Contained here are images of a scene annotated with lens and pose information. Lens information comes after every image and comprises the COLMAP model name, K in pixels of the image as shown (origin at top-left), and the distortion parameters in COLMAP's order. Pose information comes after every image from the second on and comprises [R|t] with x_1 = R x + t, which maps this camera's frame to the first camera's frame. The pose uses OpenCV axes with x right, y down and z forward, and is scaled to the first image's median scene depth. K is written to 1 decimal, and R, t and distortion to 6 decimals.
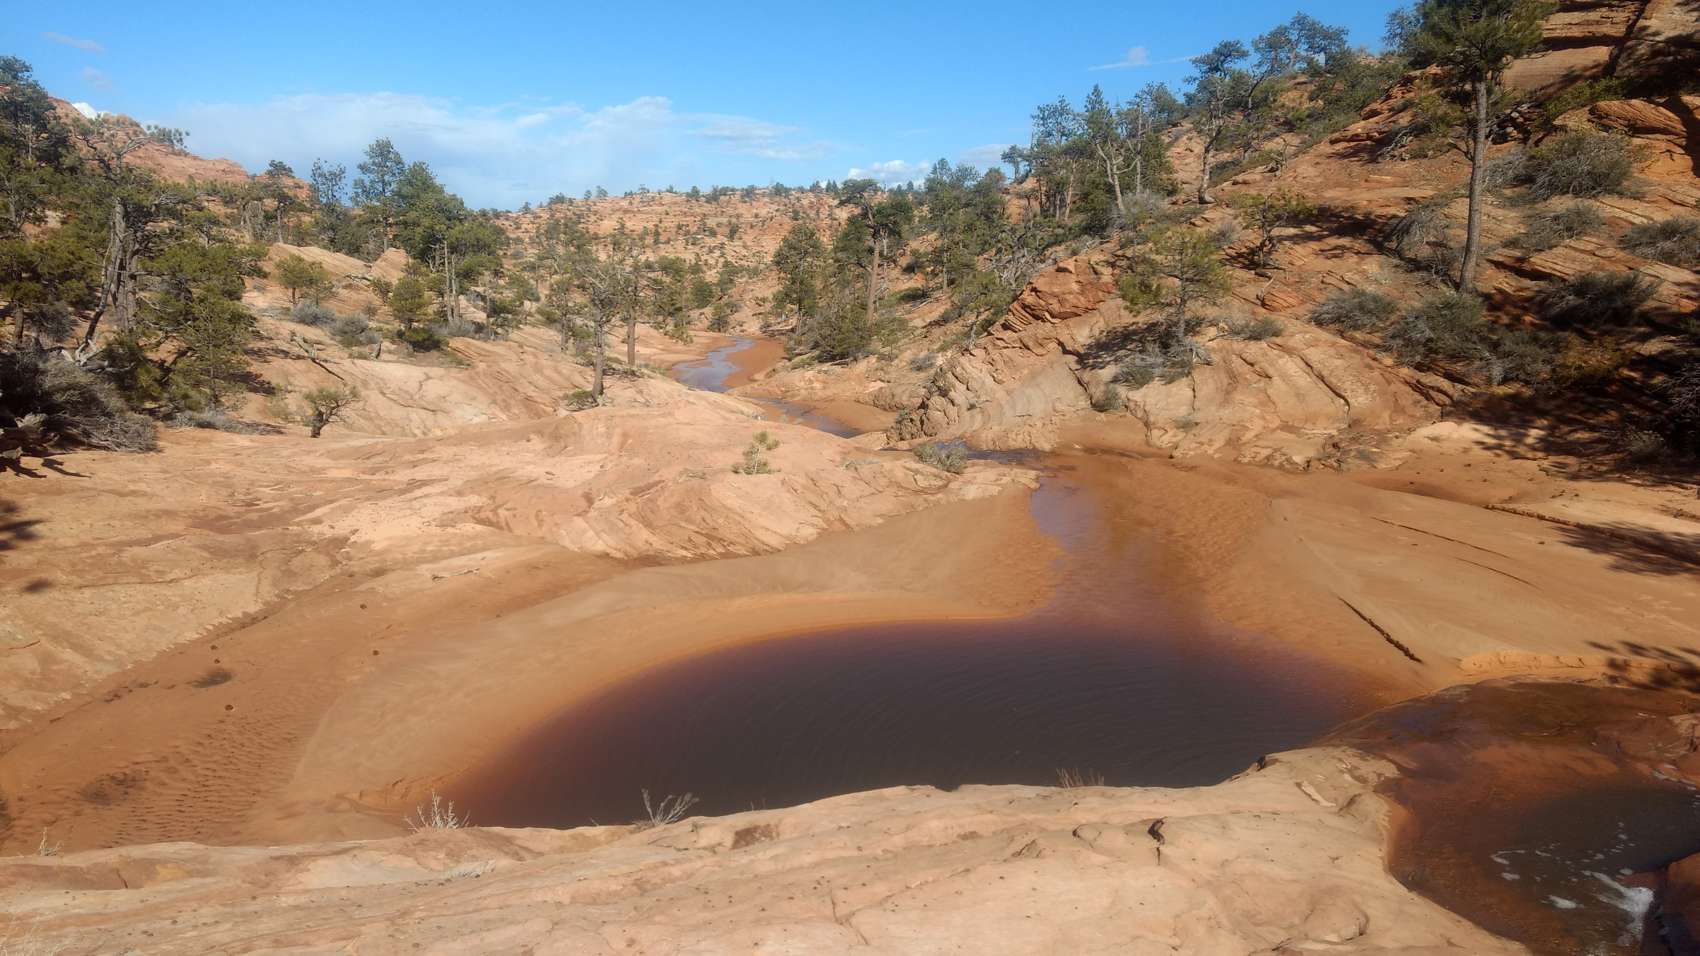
lens RADIAL K [[1319.0, 0, 850.0], [0, 1319.0, 478.0], [0, 0, 1]] dist [0.041116, -0.057295]
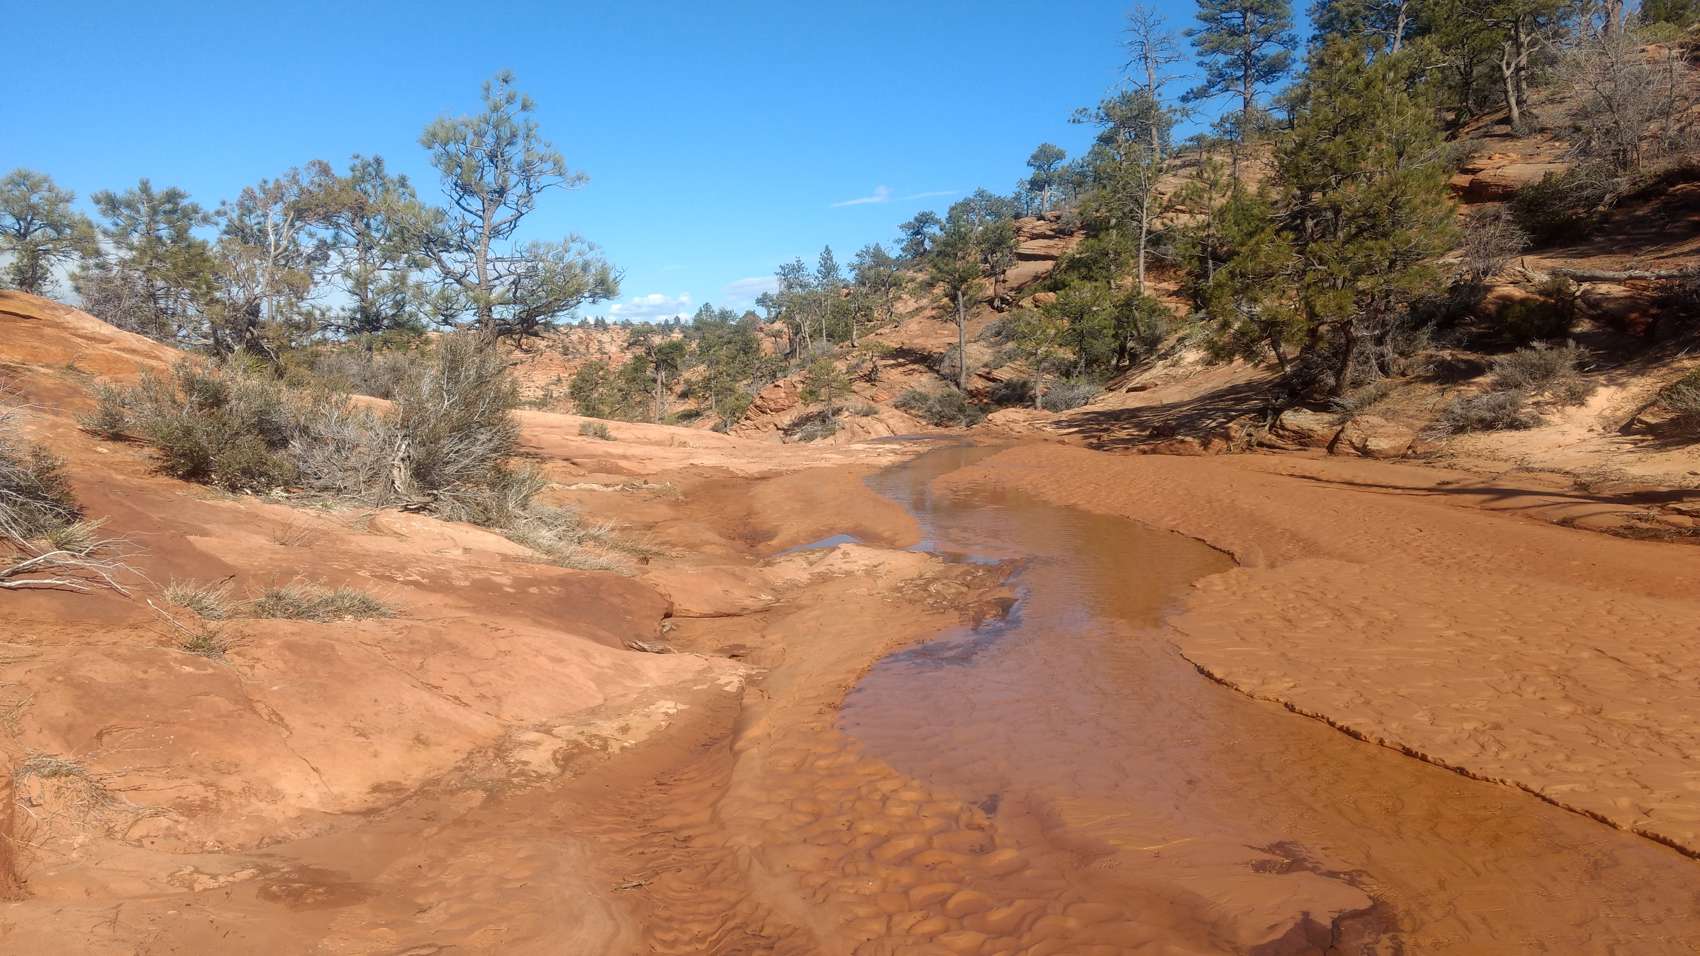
lens RADIAL K [[1319.0, 0, 850.0], [0, 1319.0, 478.0], [0, 0, 1]] dist [0.041116, -0.057295]
pose [[0.984605, -0.044450, 0.169050, -0.024394], [0.060457, 0.994037, -0.090751, 0.067099], [-0.164008, 0.099574, 0.981421, -0.378075]]
